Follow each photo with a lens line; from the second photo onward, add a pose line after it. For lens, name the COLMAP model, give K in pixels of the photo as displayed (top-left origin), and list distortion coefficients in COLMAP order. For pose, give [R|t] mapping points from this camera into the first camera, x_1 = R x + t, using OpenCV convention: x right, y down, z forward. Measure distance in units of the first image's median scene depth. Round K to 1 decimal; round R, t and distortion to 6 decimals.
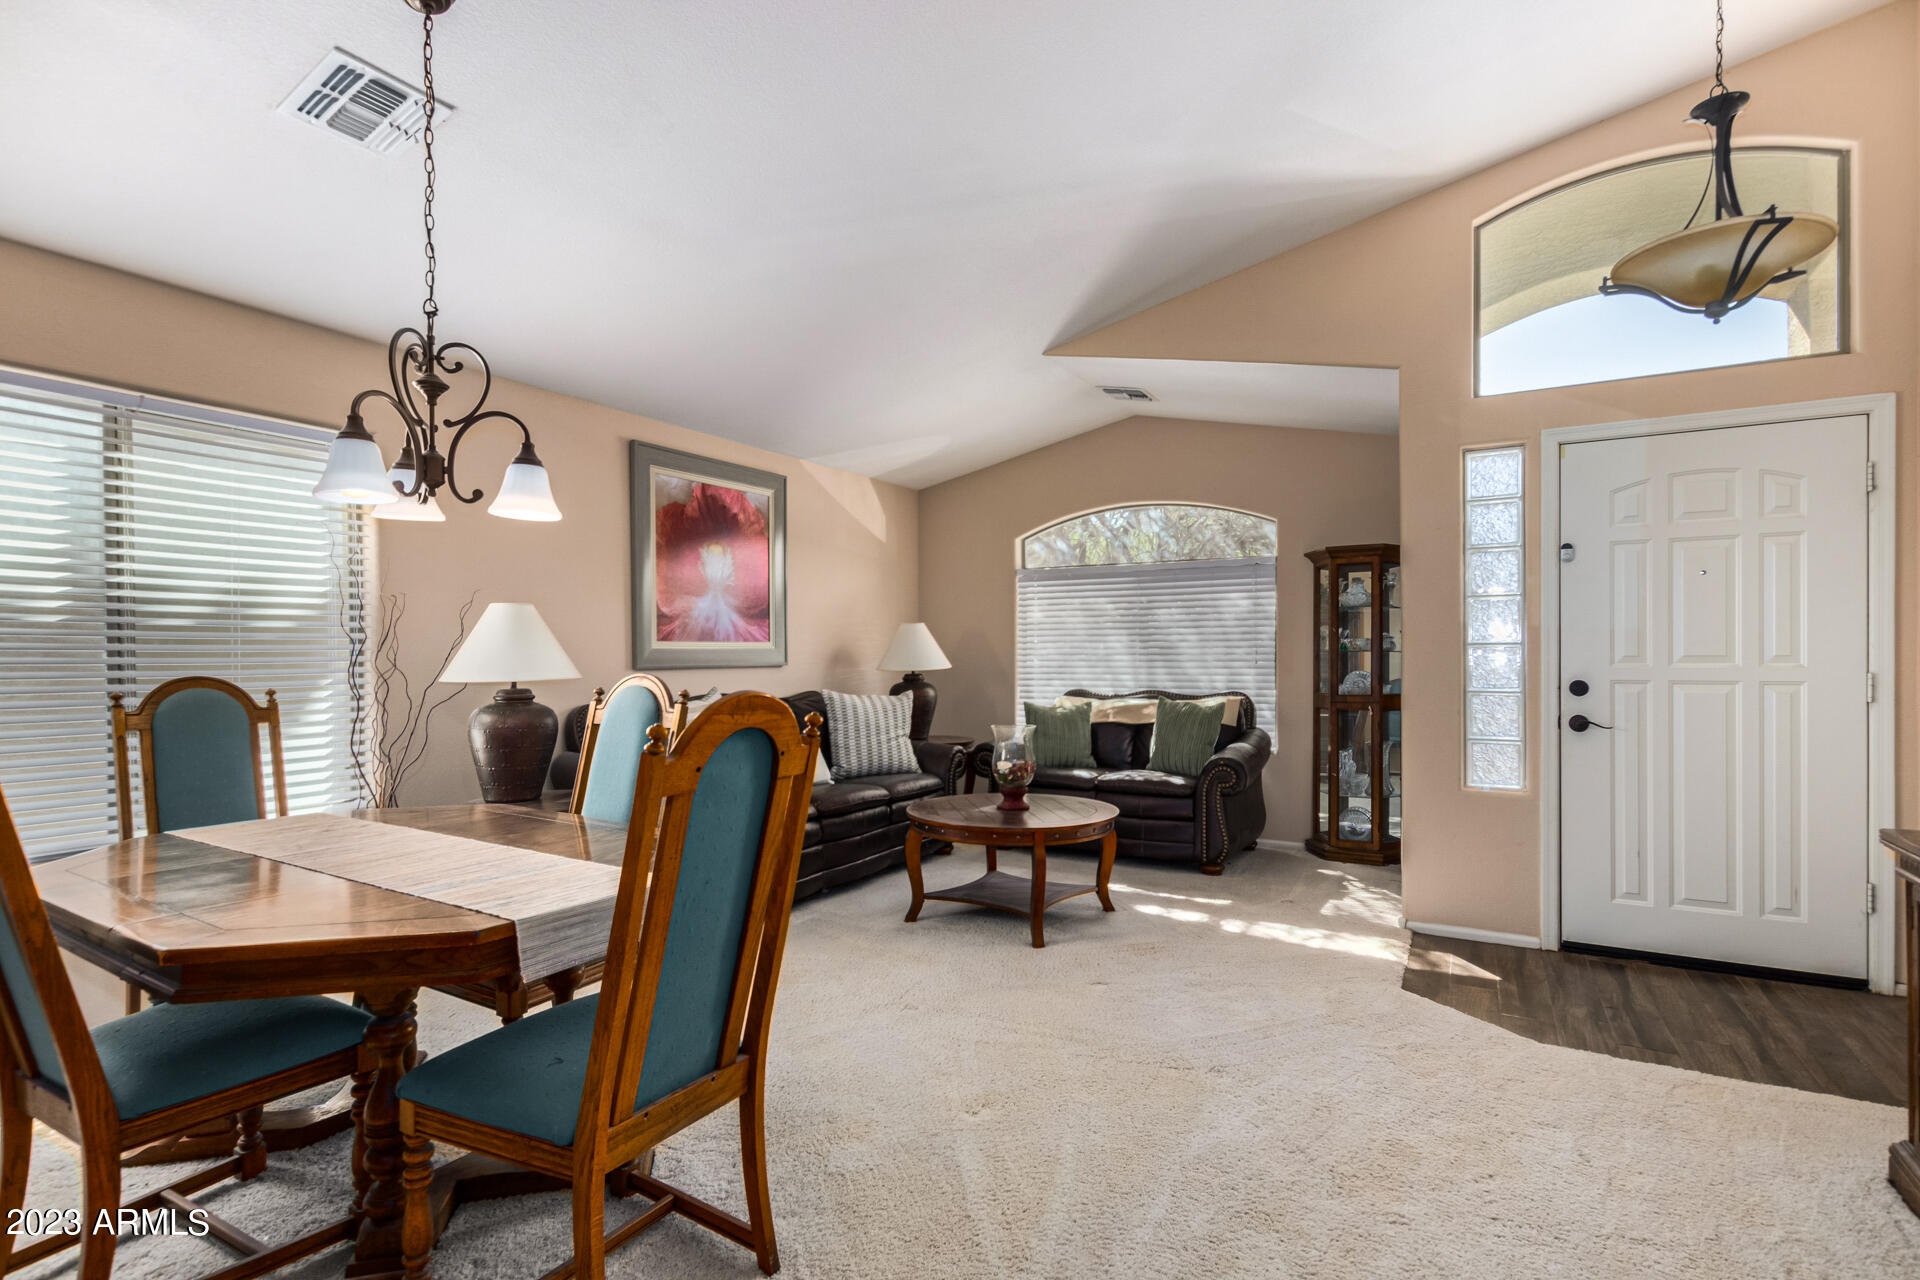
lens RADIAL K [[927.9, 0, 966.1], [0, 927.9, 648.0], [0, 0, 1]] dist [0.013608, -0.003318]
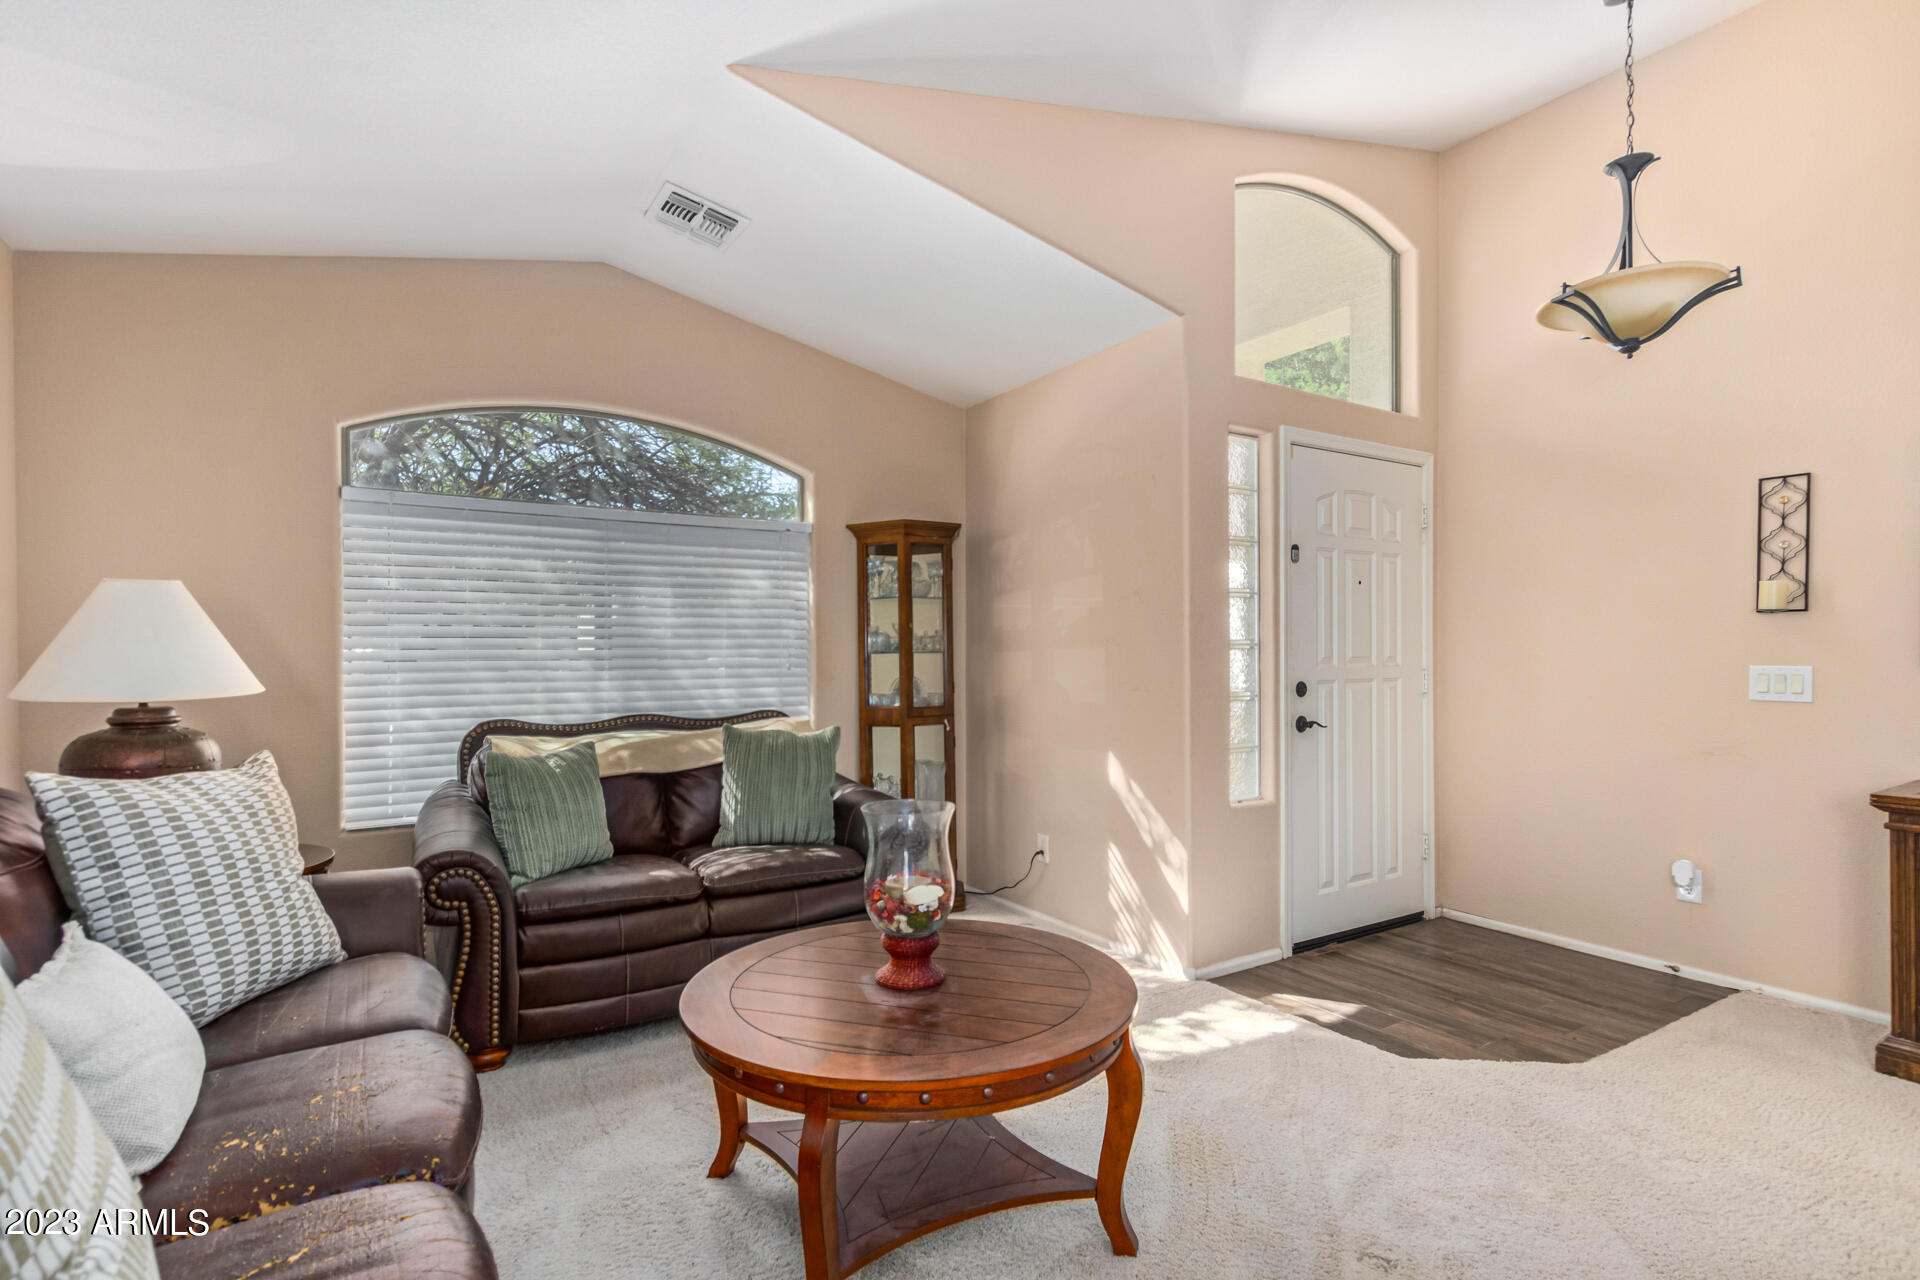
lens RADIAL K [[927.9, 0, 948.0], [0, 927.9, 655.7], [0, 0, 1]] dist [0.013608, -0.003318]
pose [[0.476930, -0.000319, 0.878941, -0.368931], [-0.003875, 0.999989, 0.002465, 0.005040], [-0.878933, -0.004581, 0.476924, 0.775724]]
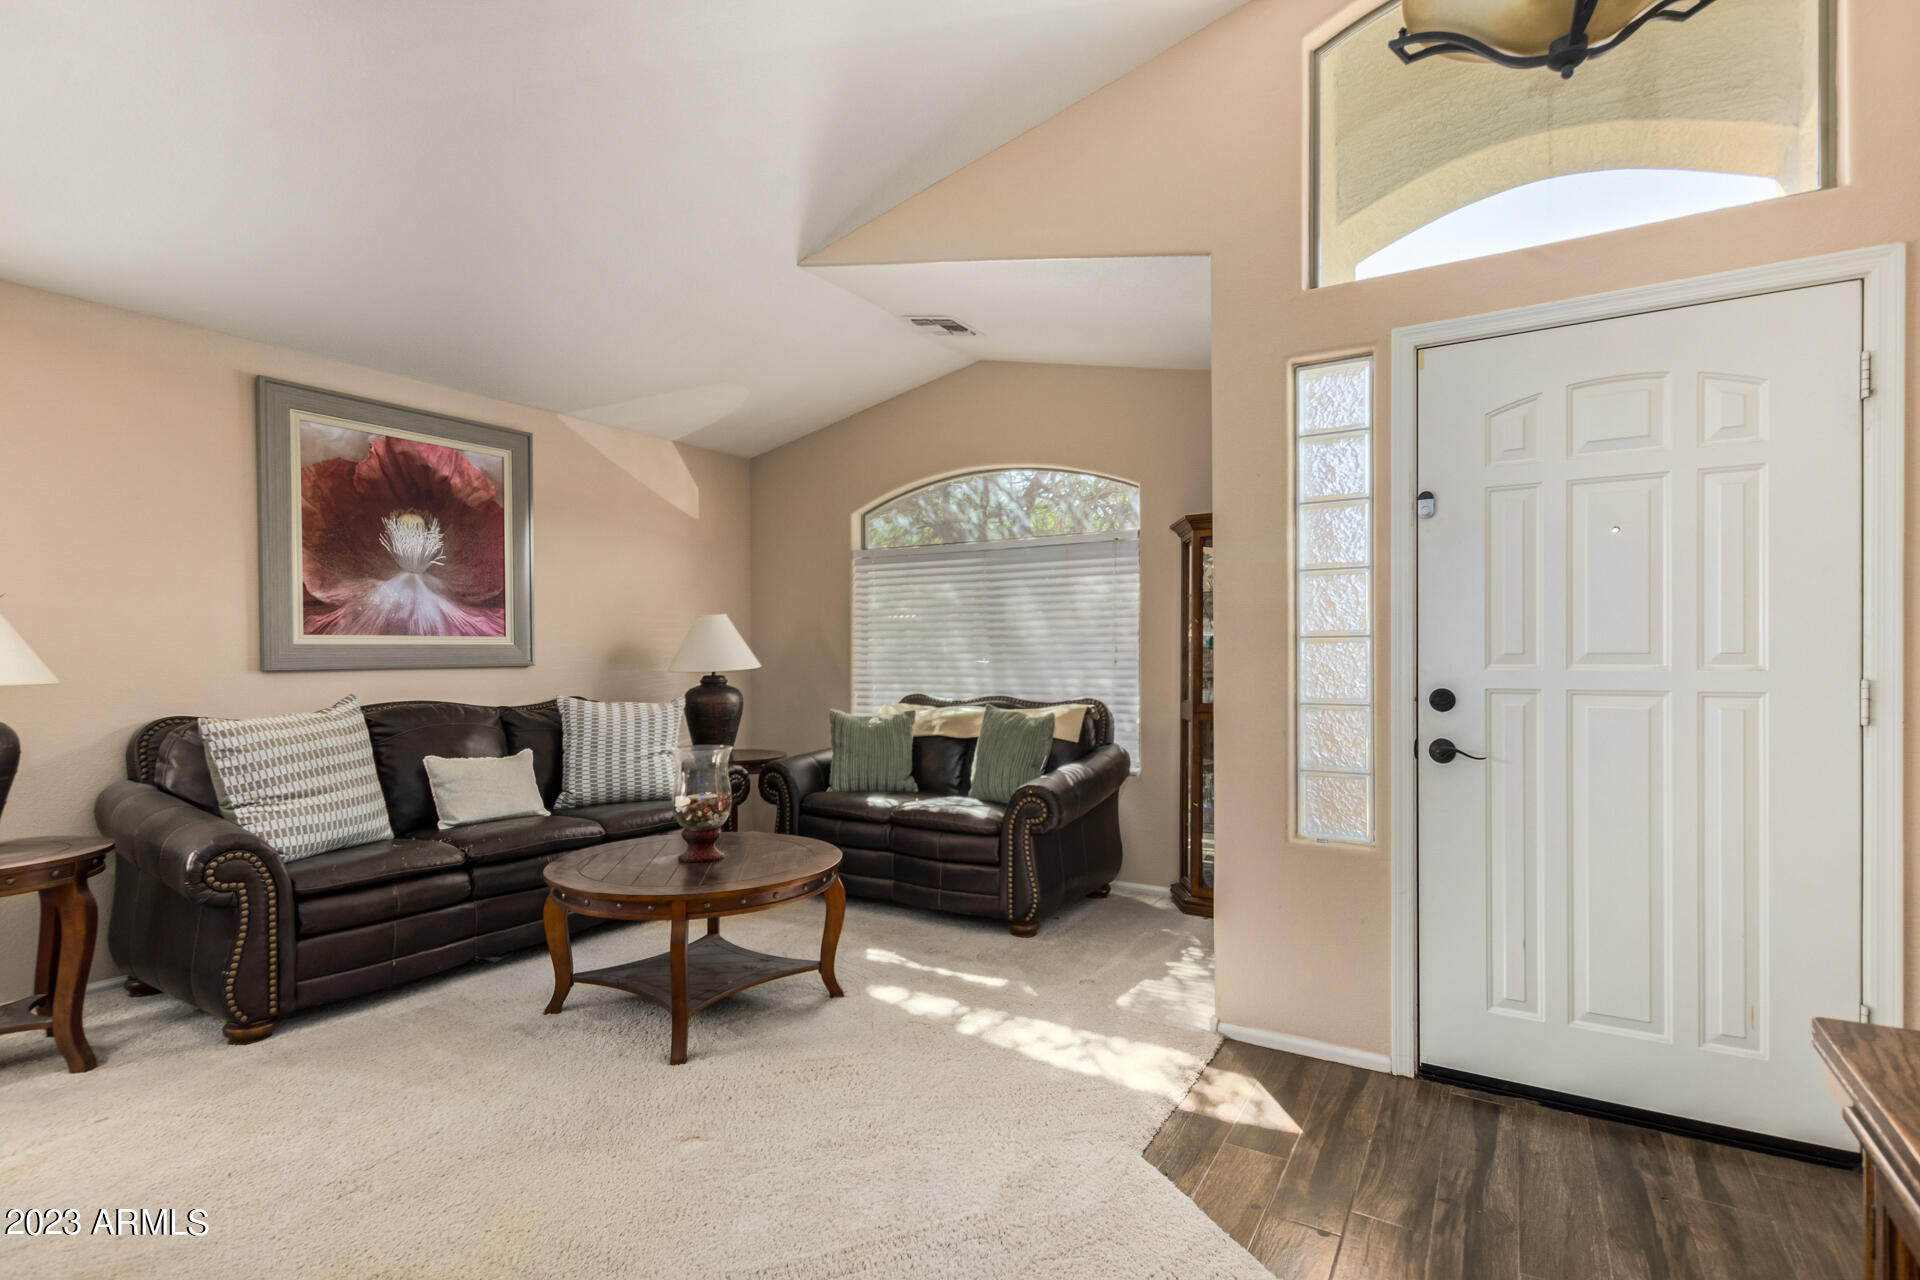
lens RADIAL K [[927.9, 0, 967.0], [0, 927.9, 648.5], [0, 0, 1]] dist [0.013608, -0.003318]
pose [[0.999556, -0.000104, -0.029785, 0.293445], [0.000164, 0.999998, 0.001995, 0.002881], [0.029784, -0.001999, 0.999554, 0.269774]]
